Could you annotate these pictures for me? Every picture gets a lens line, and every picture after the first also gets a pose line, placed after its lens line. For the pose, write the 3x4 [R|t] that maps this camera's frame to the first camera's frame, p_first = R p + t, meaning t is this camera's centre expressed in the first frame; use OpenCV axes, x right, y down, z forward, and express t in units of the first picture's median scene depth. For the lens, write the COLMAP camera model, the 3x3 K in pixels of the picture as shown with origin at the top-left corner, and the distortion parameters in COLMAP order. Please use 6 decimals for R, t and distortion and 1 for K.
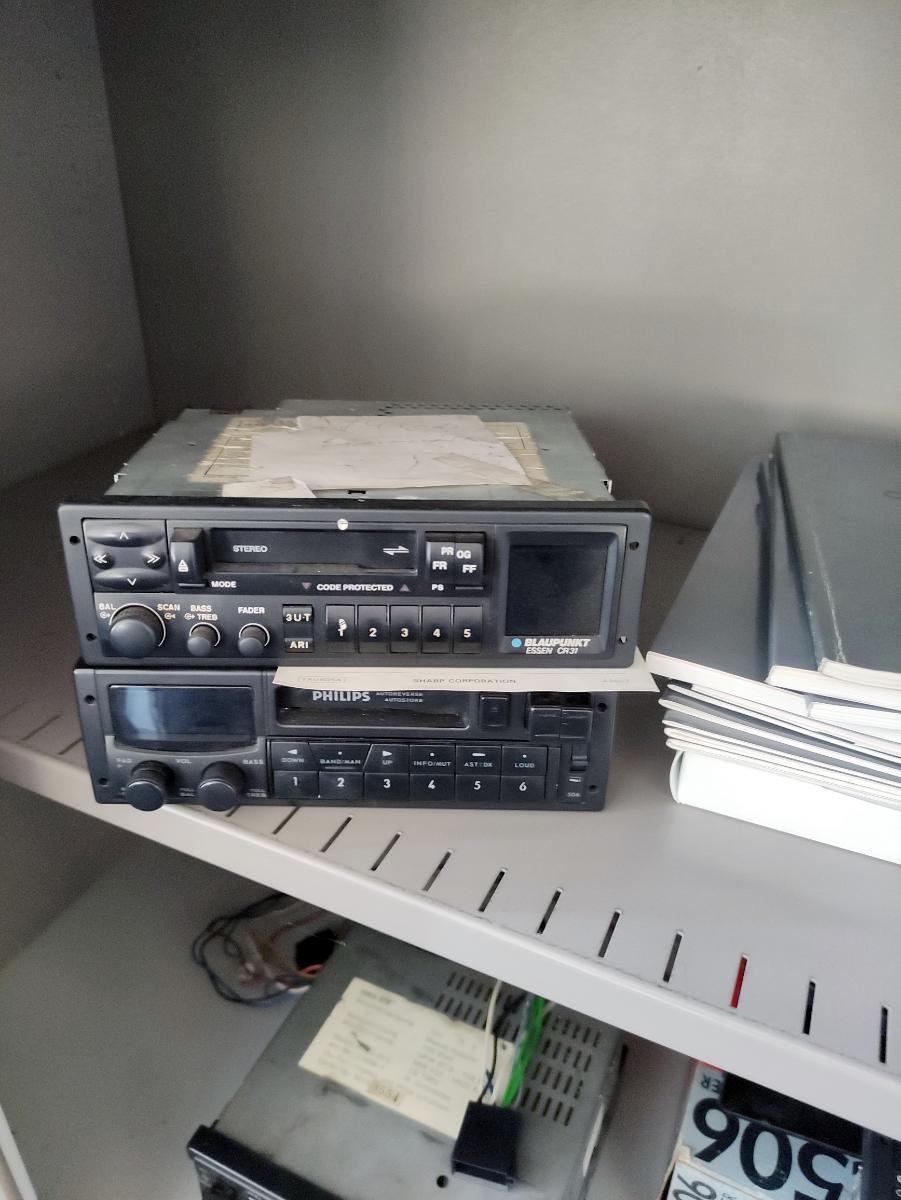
lens RADIAL K [[801.8, 0, 450.5], [0, 801.8, 600.0], [0, 0, 1]] dist [0.040218, -0.000396]
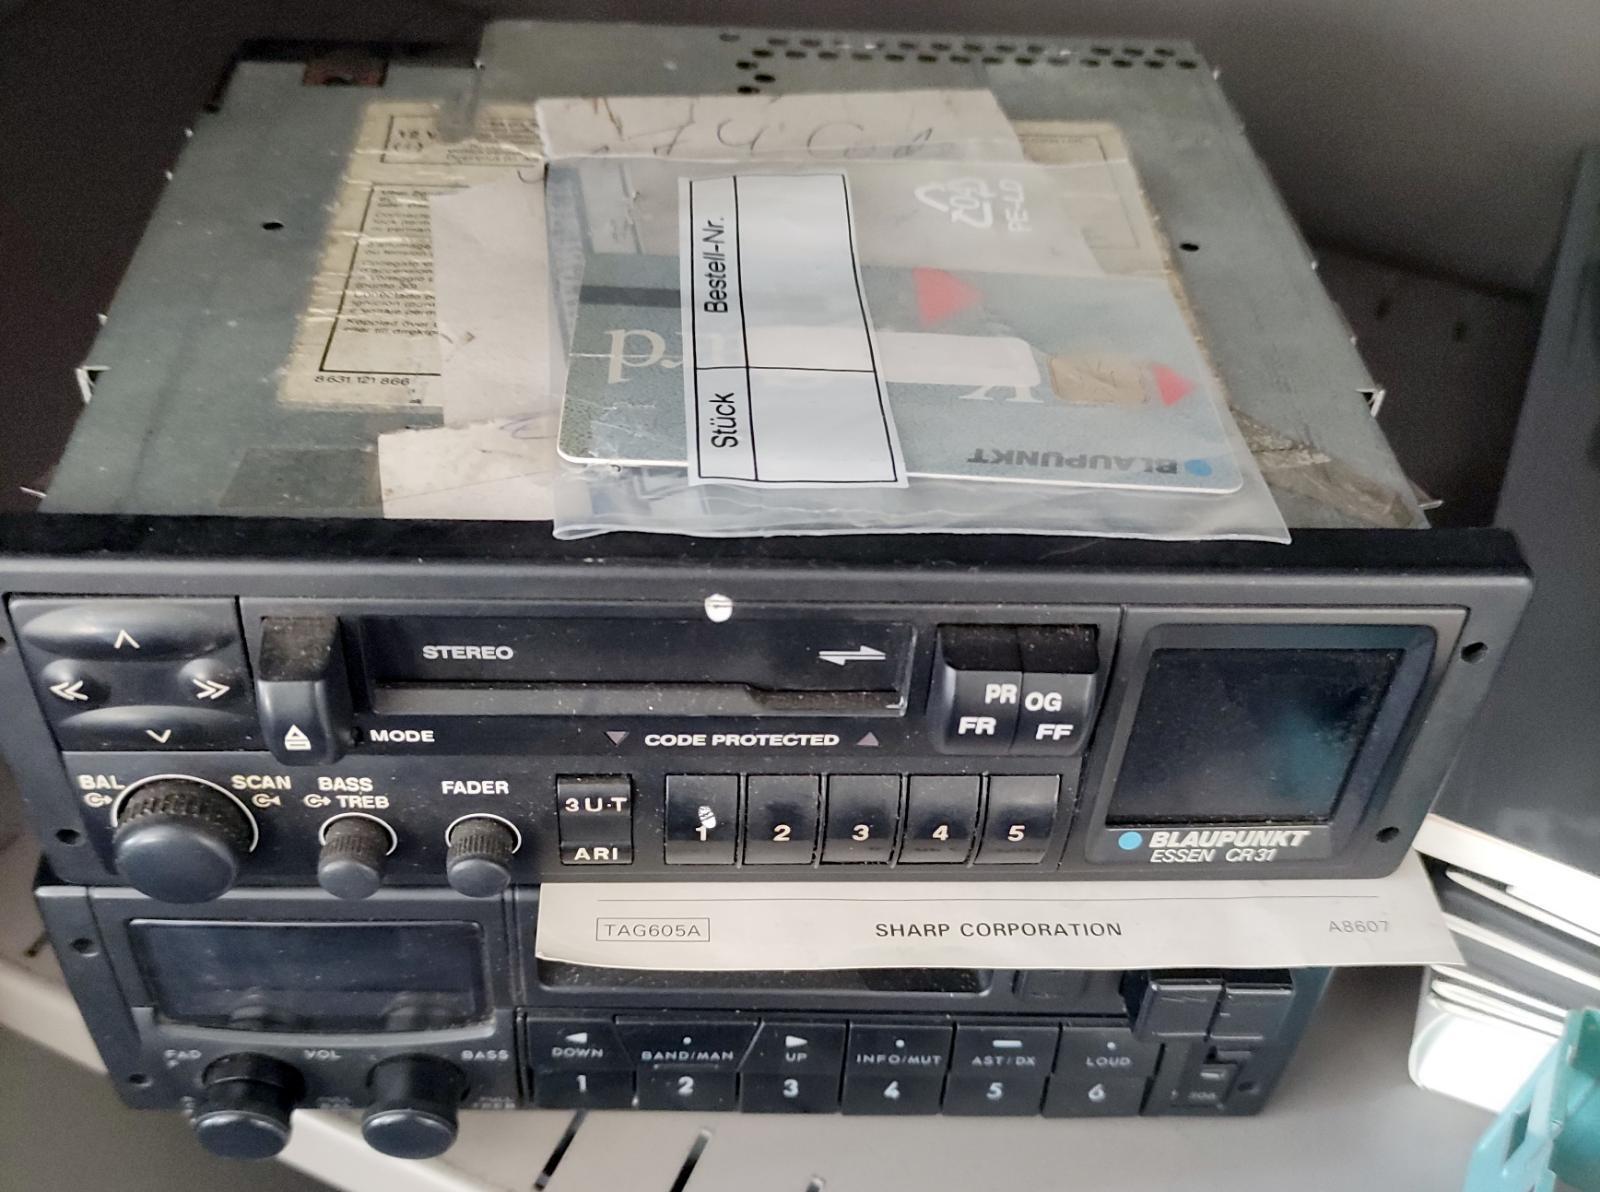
lens RADIAL K [[1466.9, 0, 786.7], [0, 1466.9, 597.9], [0, 0, 1]] dist [0.022558, -0.000590]
pose [[0.999426, 0.013490, 0.031090, -0.119380], [-0.022250, 0.953154, 0.301667, -0.292039], [-0.025564, -0.302186, 0.952906, 0.342331]]
